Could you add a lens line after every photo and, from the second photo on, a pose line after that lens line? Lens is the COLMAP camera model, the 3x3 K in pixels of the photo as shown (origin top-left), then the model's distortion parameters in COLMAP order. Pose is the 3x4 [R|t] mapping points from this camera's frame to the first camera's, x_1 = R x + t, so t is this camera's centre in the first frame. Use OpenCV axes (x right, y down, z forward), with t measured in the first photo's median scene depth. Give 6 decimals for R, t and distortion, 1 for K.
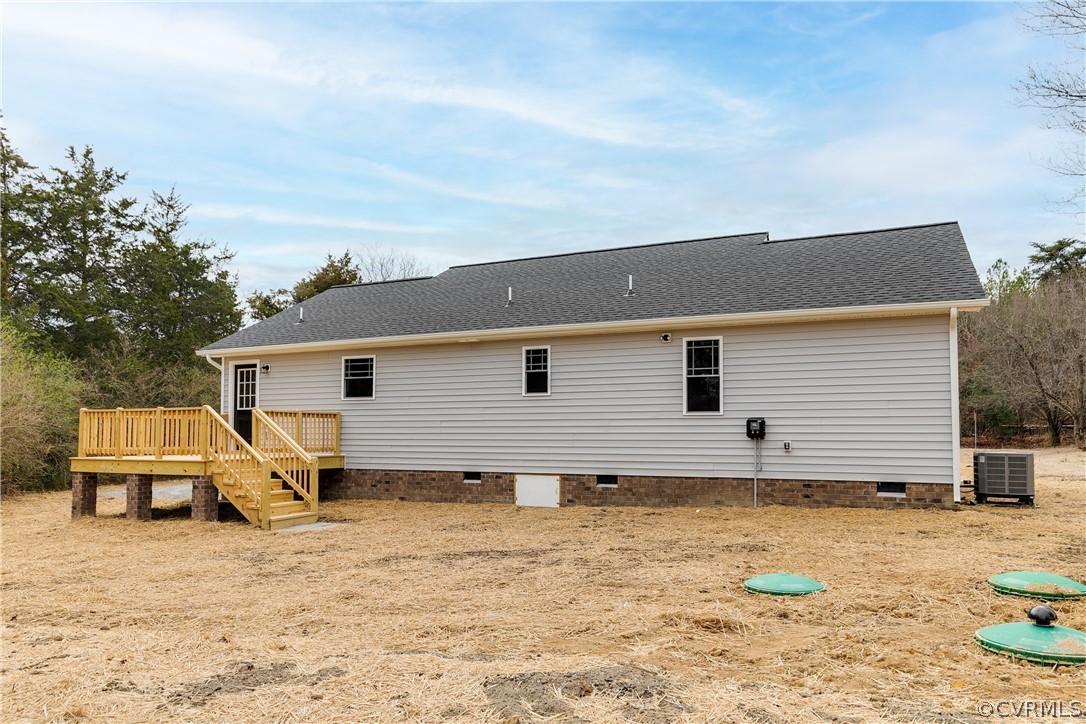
lens RADIAL K [[751.9, 0, 547.7], [0, 751.9, 399.7], [0, 0, 1]] dist [-0.000819, -0.003427]
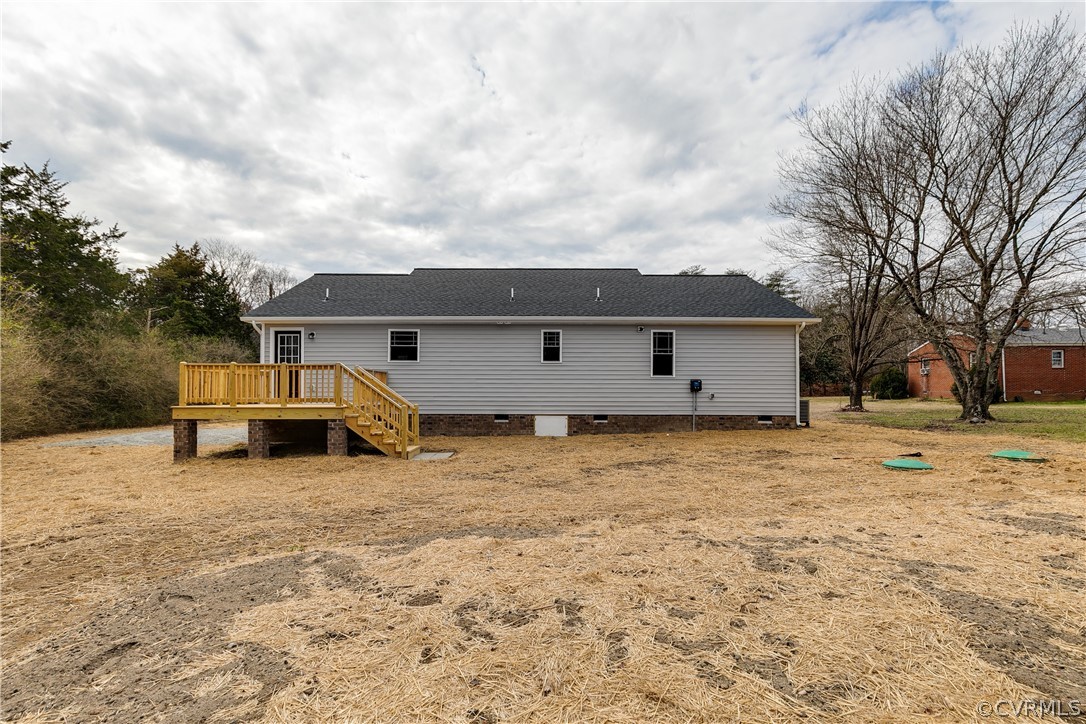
lens RADIAL K [[493.4, 0, 538.5], [0, 493.4, 379.3], [0, 0, 1]] dist [0.004304, 0.001588]
pose [[0.906635, 0.015826, 0.421619, -0.448864], [-0.022433, 0.999691, 0.010716, 0.017432], [-0.421319, -0.019174, 0.906710, 0.114181]]
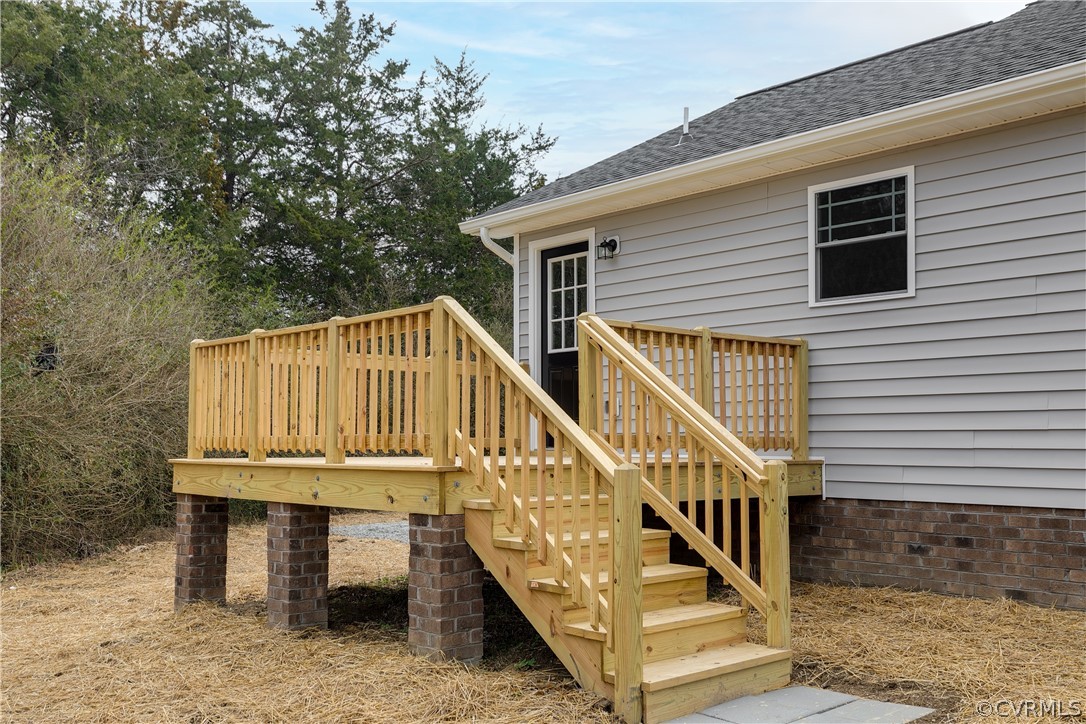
lens RADIAL K [[1072.5, 0, 541.5], [0, 1072.5, 396.6], [0, 0, 1]] dist [0.001484, 0.001177]
pose [[0.915014, -0.016450, -0.403087, -0.208005], [0.018366, 0.999831, 0.000887, 0.045519], [0.403004, -0.008214, 0.915161, 0.535463]]
